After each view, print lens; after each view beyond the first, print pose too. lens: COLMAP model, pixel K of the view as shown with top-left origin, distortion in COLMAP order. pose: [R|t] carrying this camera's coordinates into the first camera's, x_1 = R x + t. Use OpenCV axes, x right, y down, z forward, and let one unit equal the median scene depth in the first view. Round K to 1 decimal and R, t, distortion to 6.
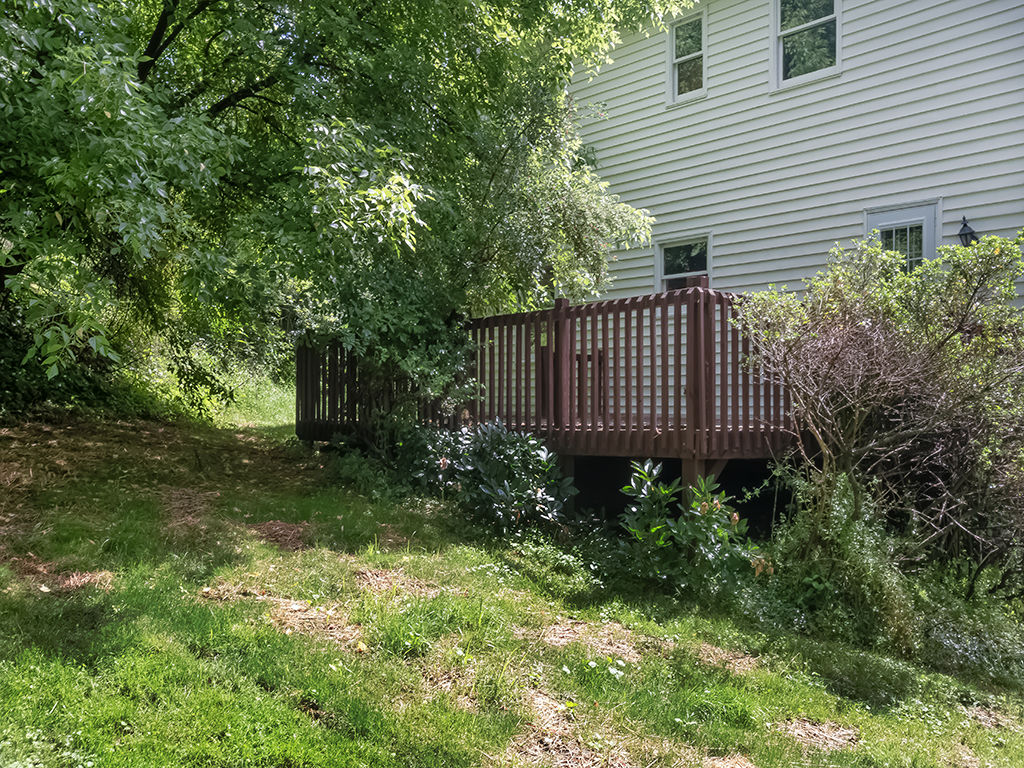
lens RADIAL K [[1054.1, 0, 513.6], [0, 1054.1, 384.7], [0, 0, 1]] dist [0.012685, 0.000000]
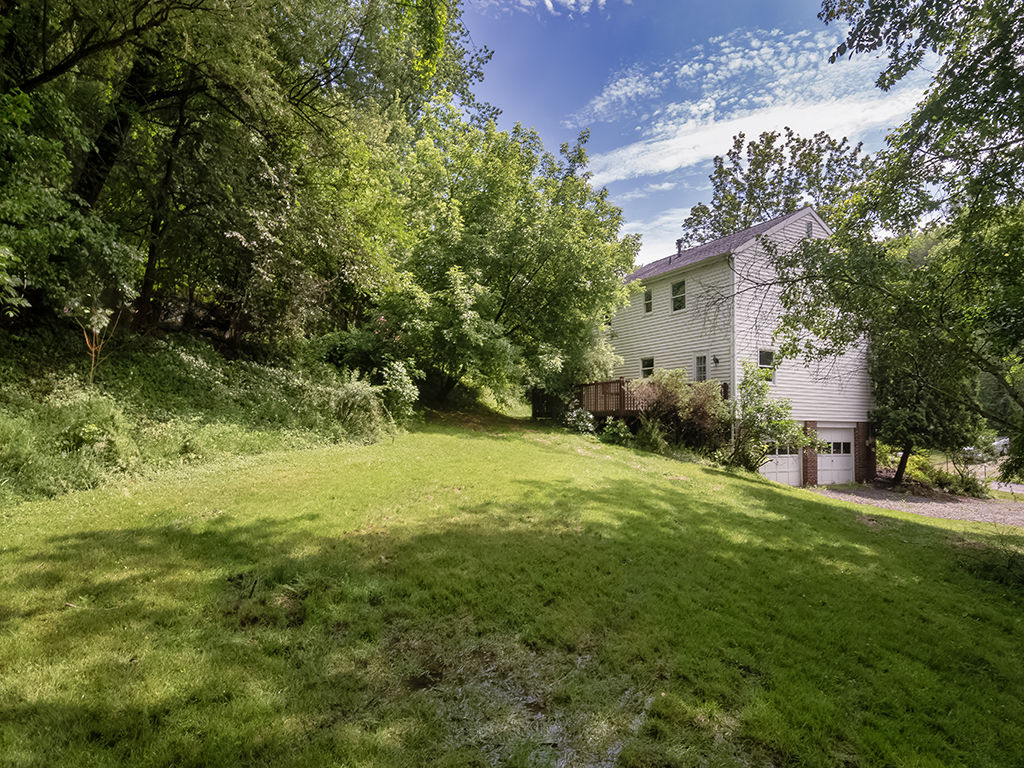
lens RADIAL K [[570.7, 0, 512.5], [0, 570.7, 389.2], [0, 0, 1]] dist [0.006306, 0.000583]
pose [[0.979474, -0.009421, -0.201352, 0.186212], [0.002254, 0.999357, -0.035795, 0.037048], [0.201560, 0.034606, 0.978865, -1.391008]]
